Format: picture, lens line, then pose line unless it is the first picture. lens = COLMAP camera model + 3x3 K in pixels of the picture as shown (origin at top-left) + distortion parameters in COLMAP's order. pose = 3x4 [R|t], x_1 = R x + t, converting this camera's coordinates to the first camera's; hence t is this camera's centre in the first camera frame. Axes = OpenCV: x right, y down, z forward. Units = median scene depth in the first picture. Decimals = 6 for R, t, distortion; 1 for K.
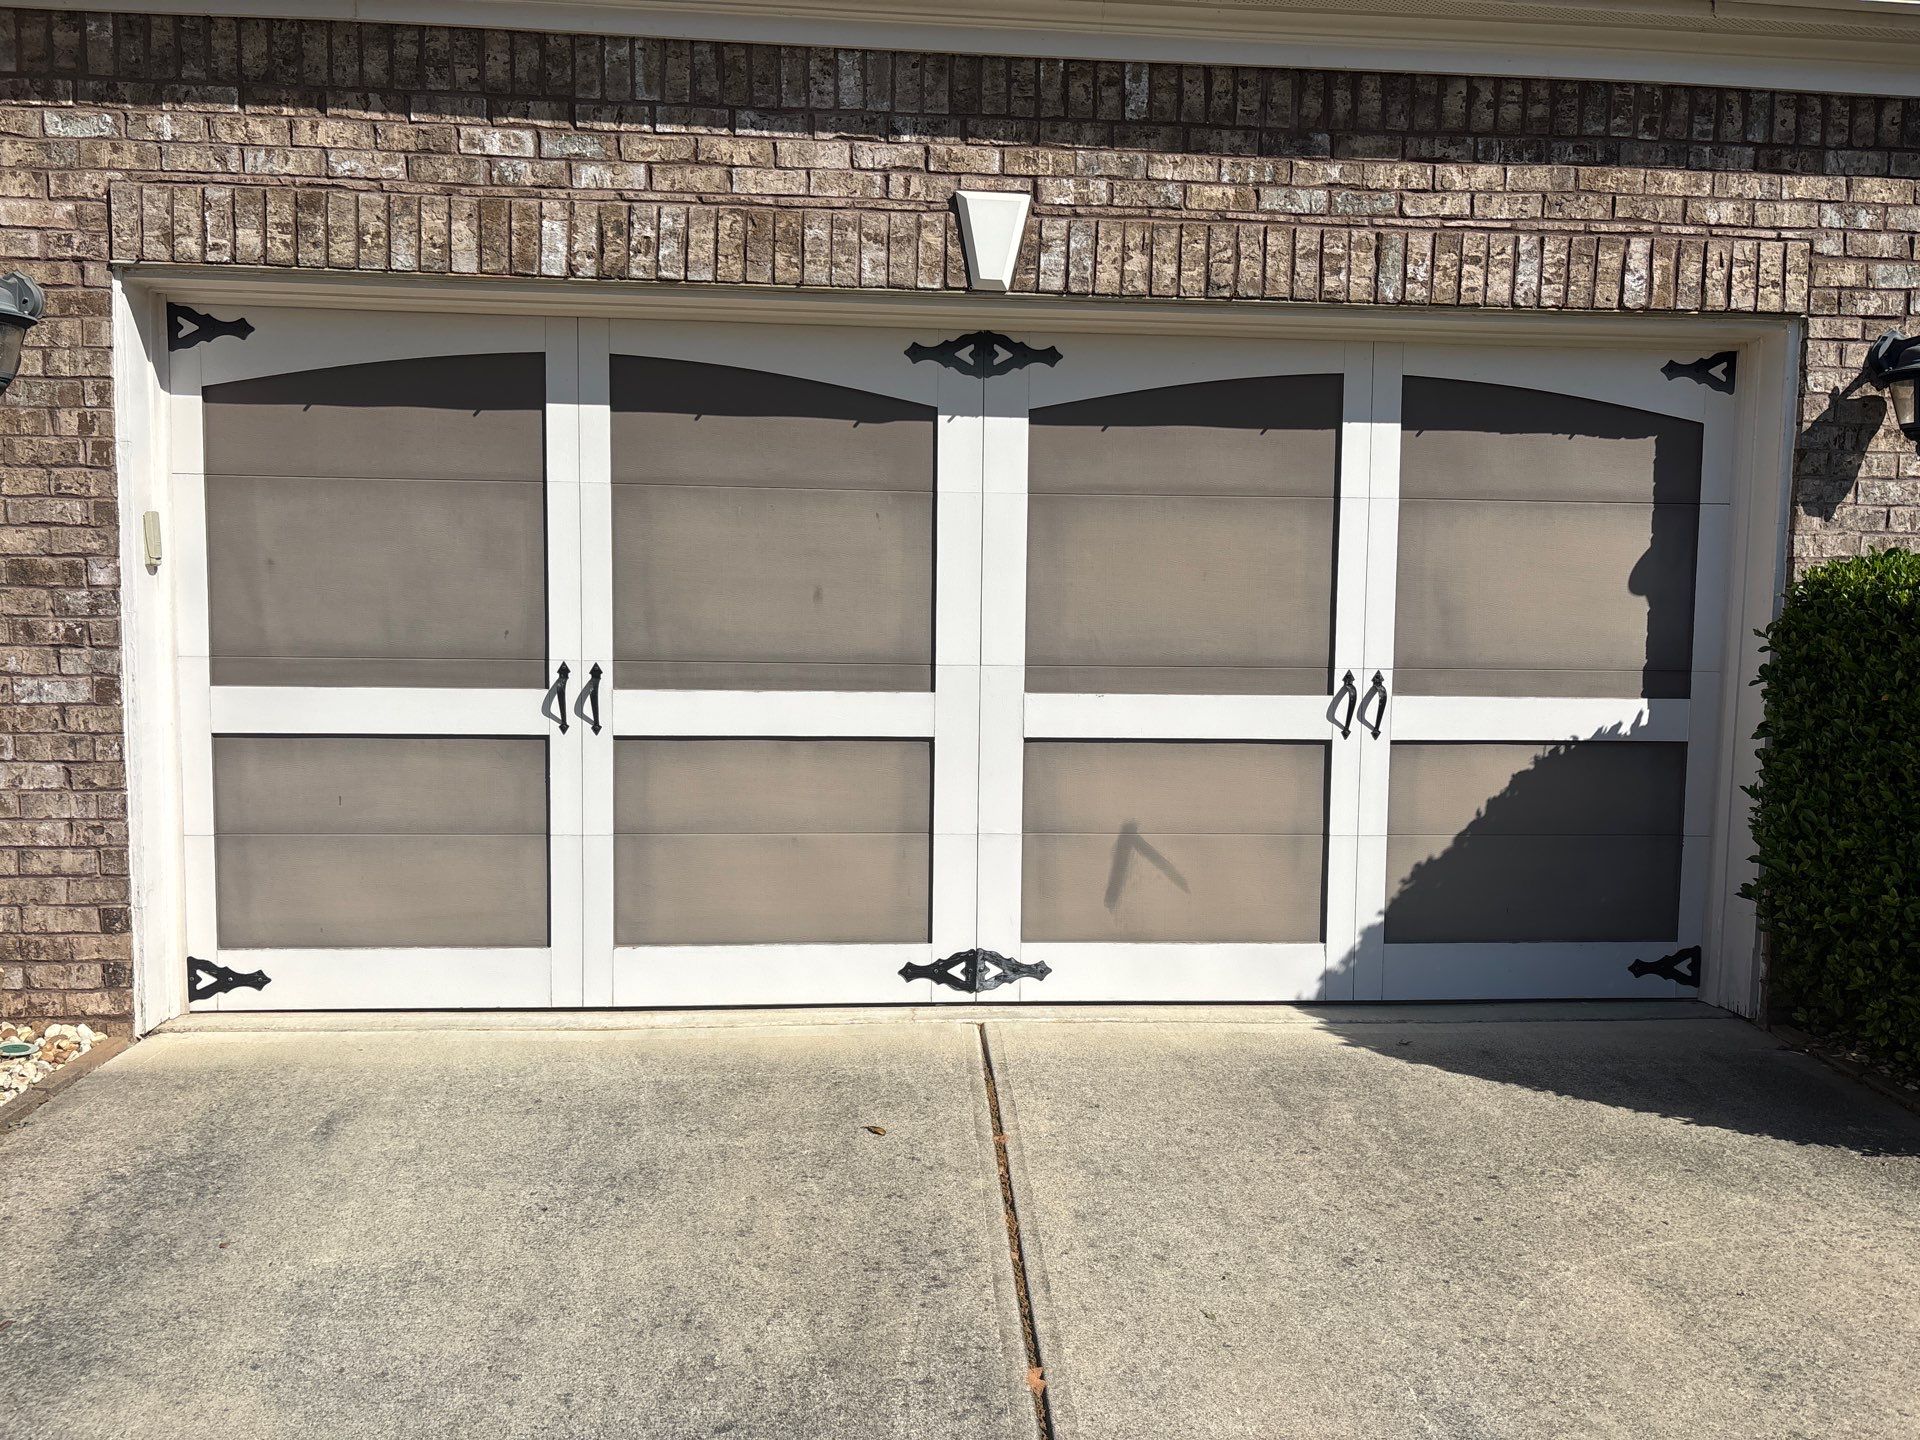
lens RADIAL K [[1416.4, 0, 967.0], [0, 1416.4, 718.0], [0, 0, 1]] dist [0.064832, -0.079657]
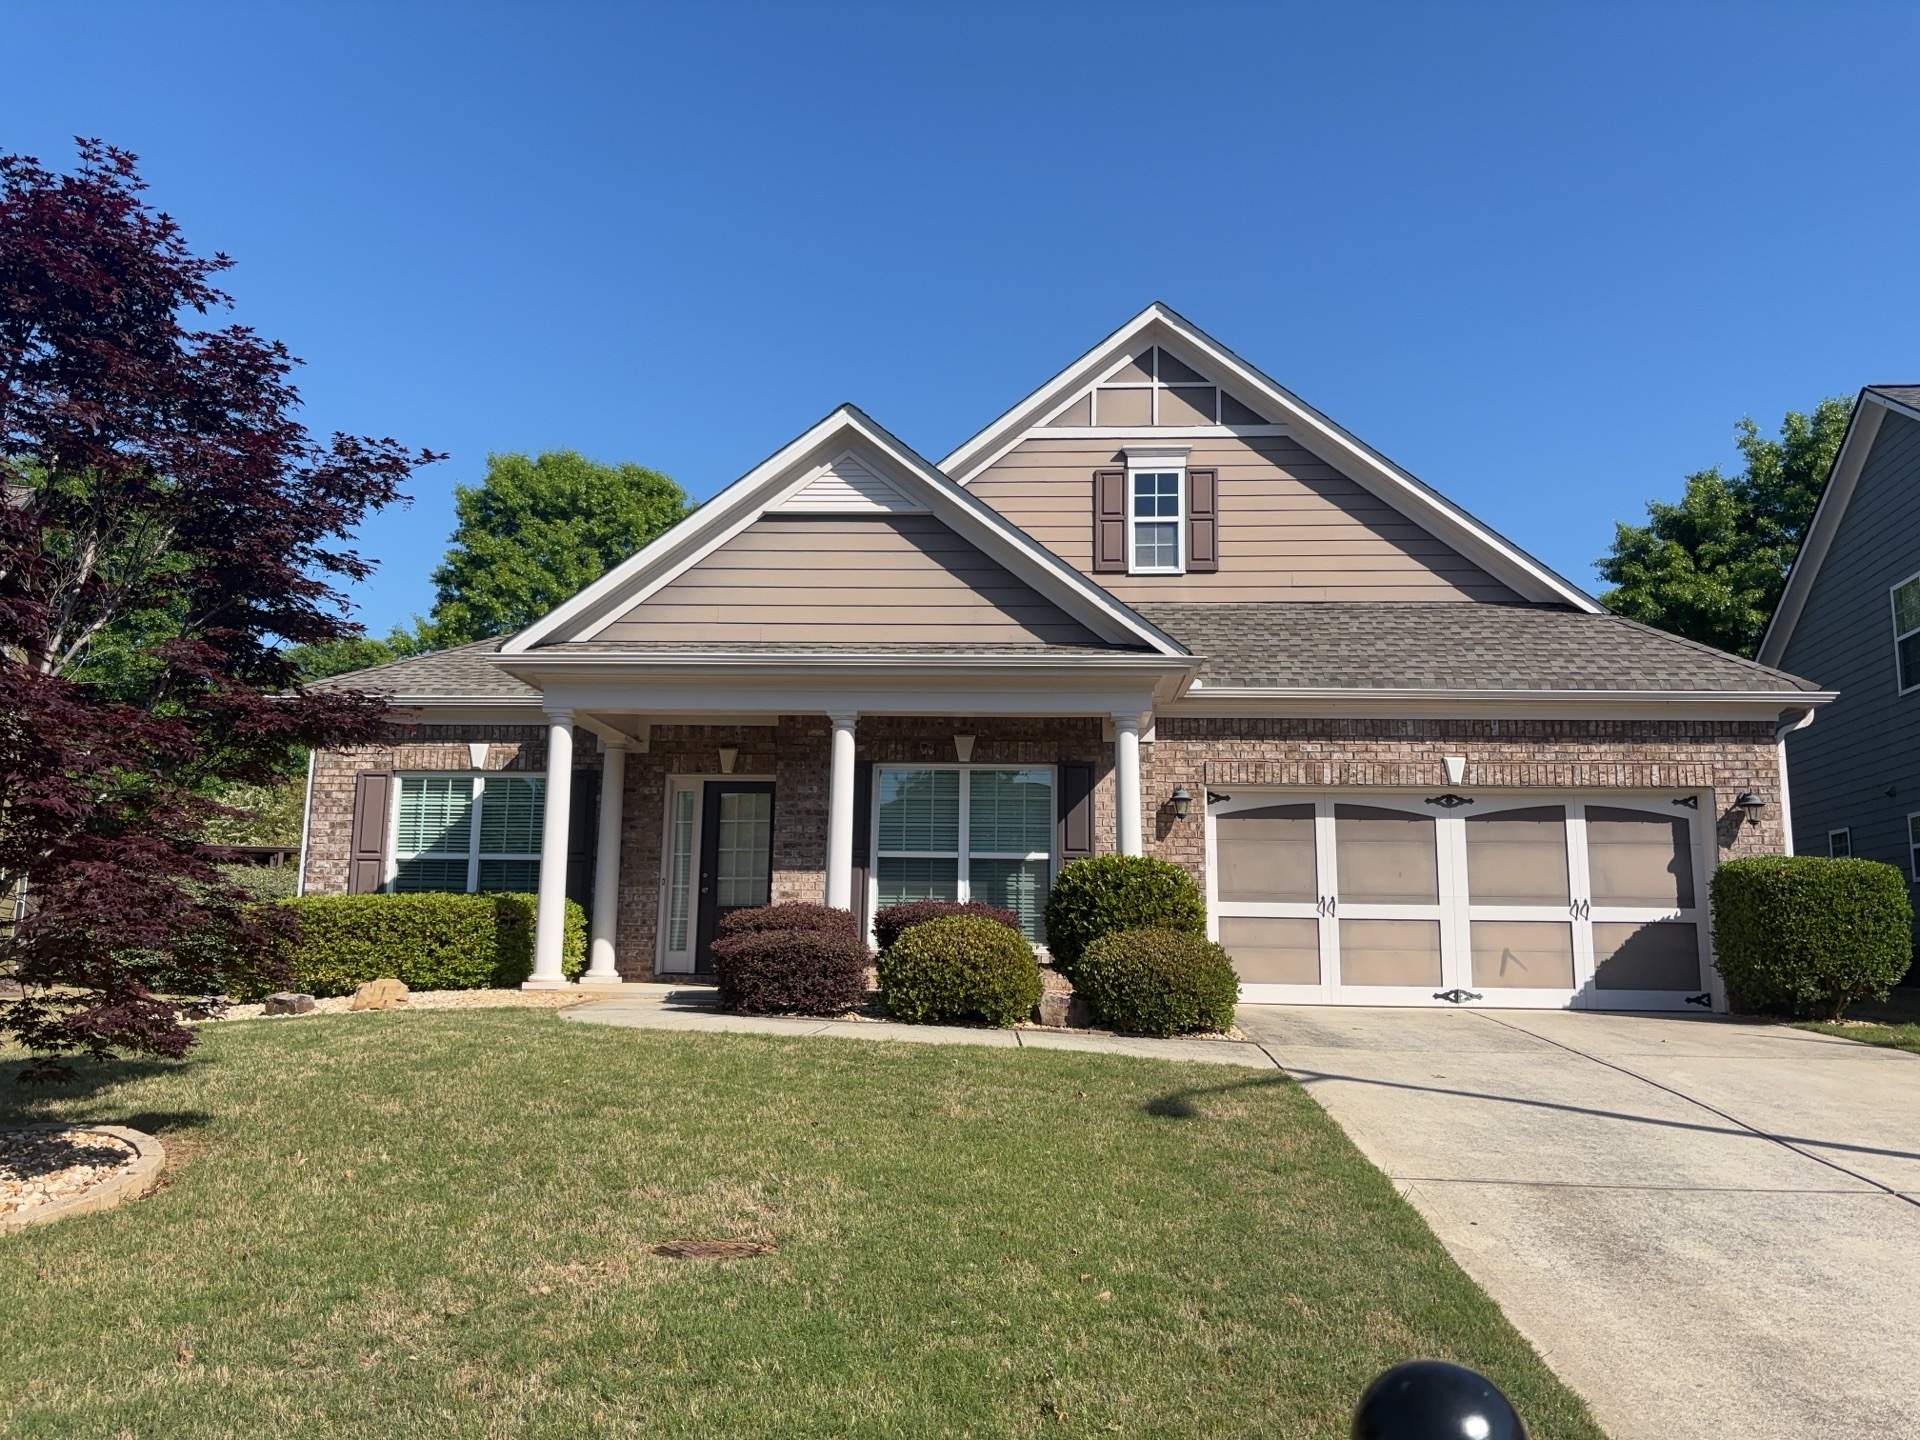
lens RADIAL K [[1444.9, 0, 971.4], [0, 1444.9, 718.6], [0, 0, 1]] dist [0.113851, -0.219415]
pose [[0.991036, -0.023568, -0.131500, -0.646277], [-0.008323, 0.971512, -0.236844, 0.374664], [0.133336, 0.235816, 0.962607, -2.484652]]
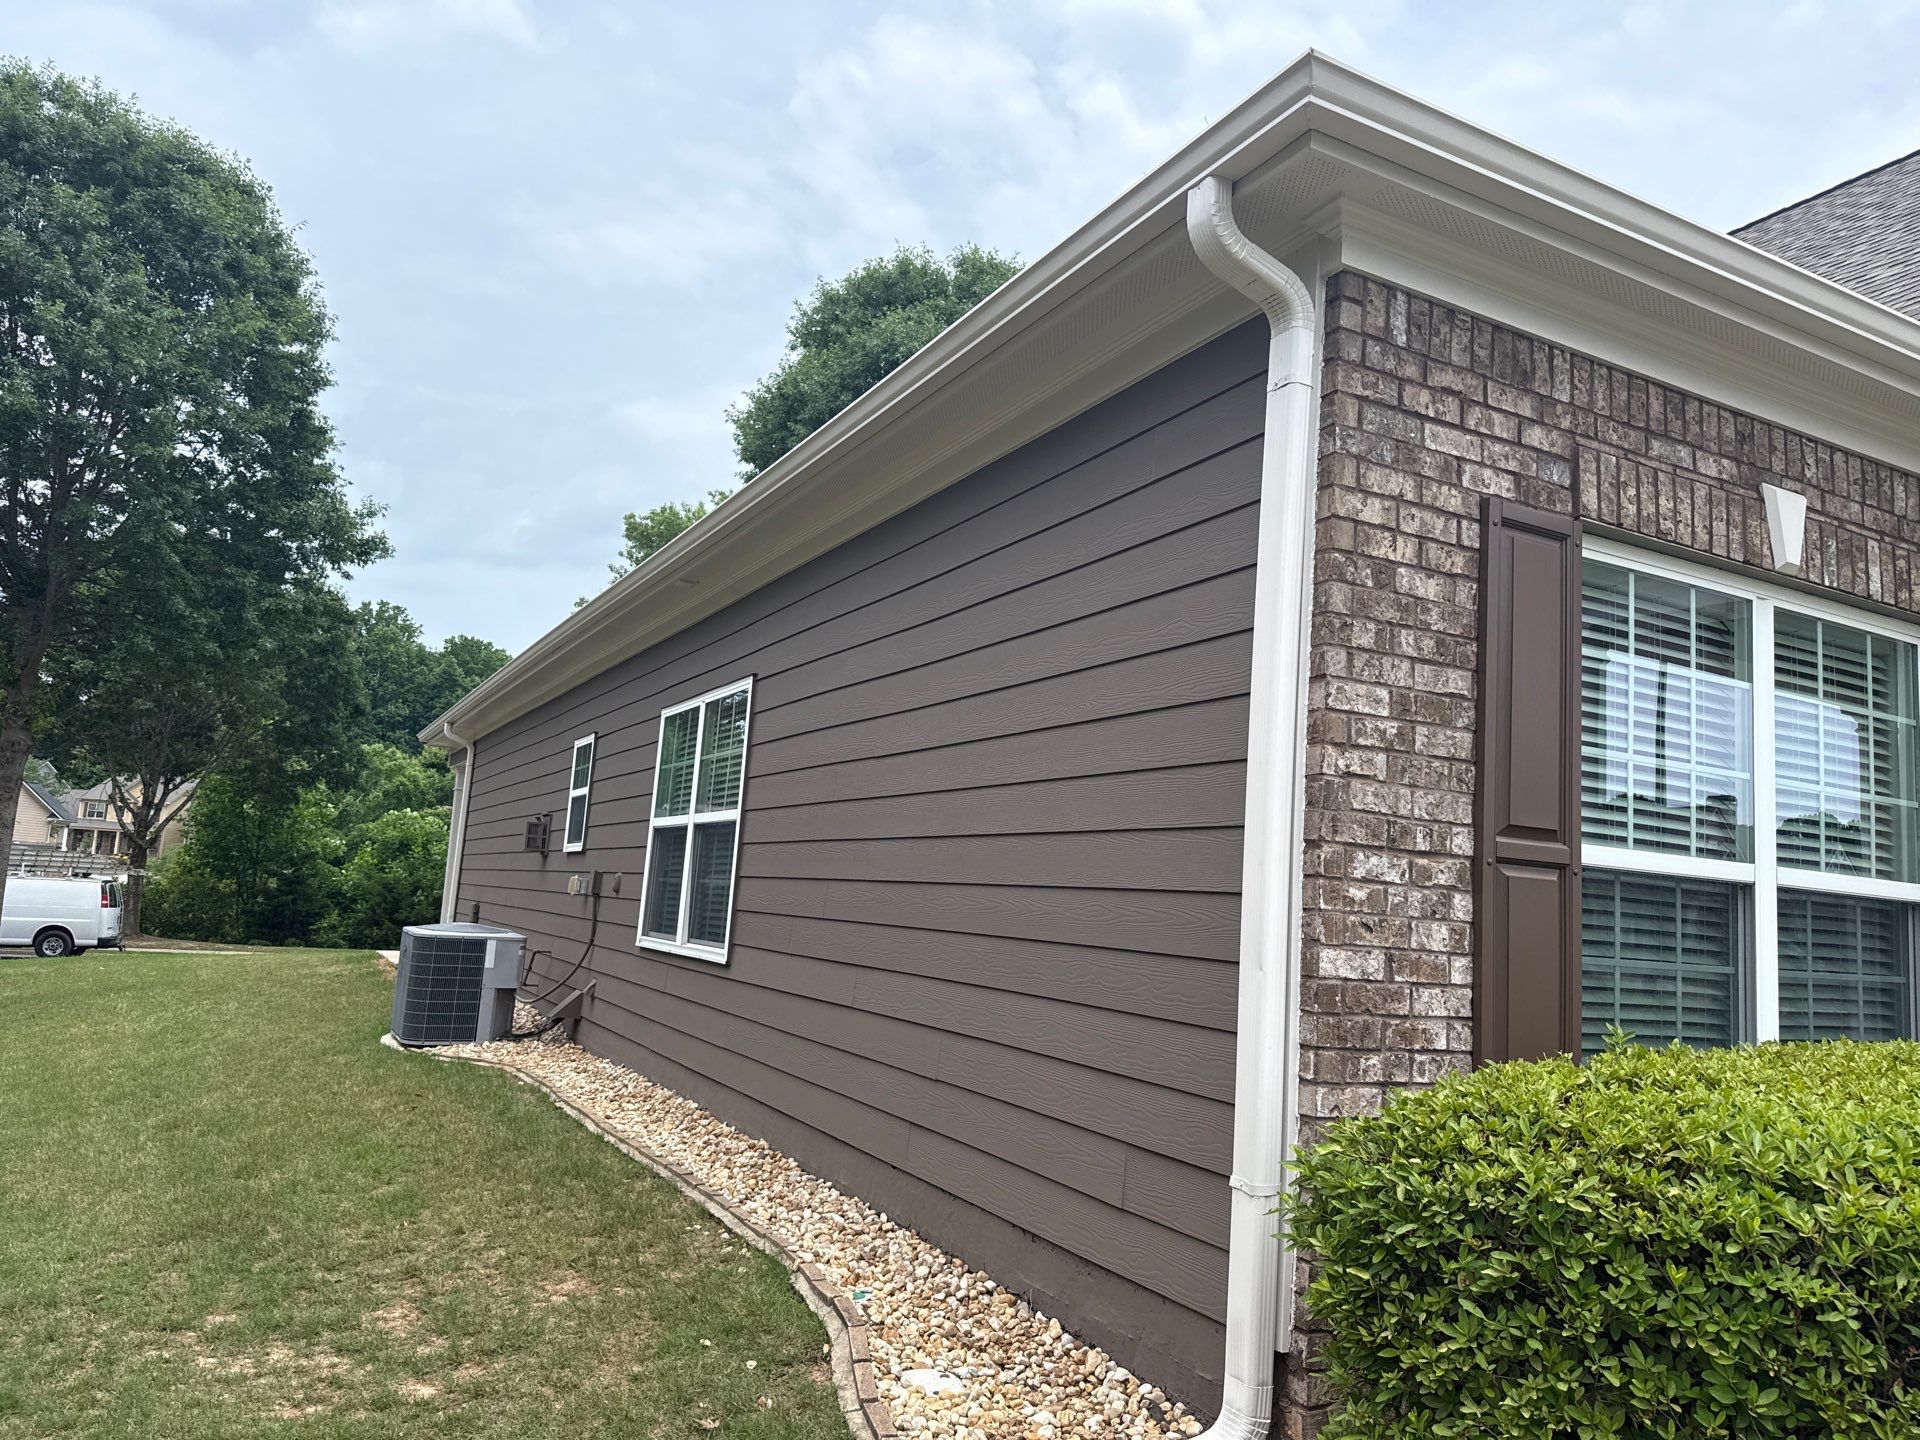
lens RADIAL K [[1377.6, 0, 958.5], [0, 1377.6, 740.2], [0, 0, 1]] dist [-0.018810, -0.000443]
pose [[0.922013, 0.095175, 0.375279, -3.260554], [-0.025363, 0.982079, -0.186753, -0.042674], [-0.386328, 0.162671, 0.907904, 0.257503]]
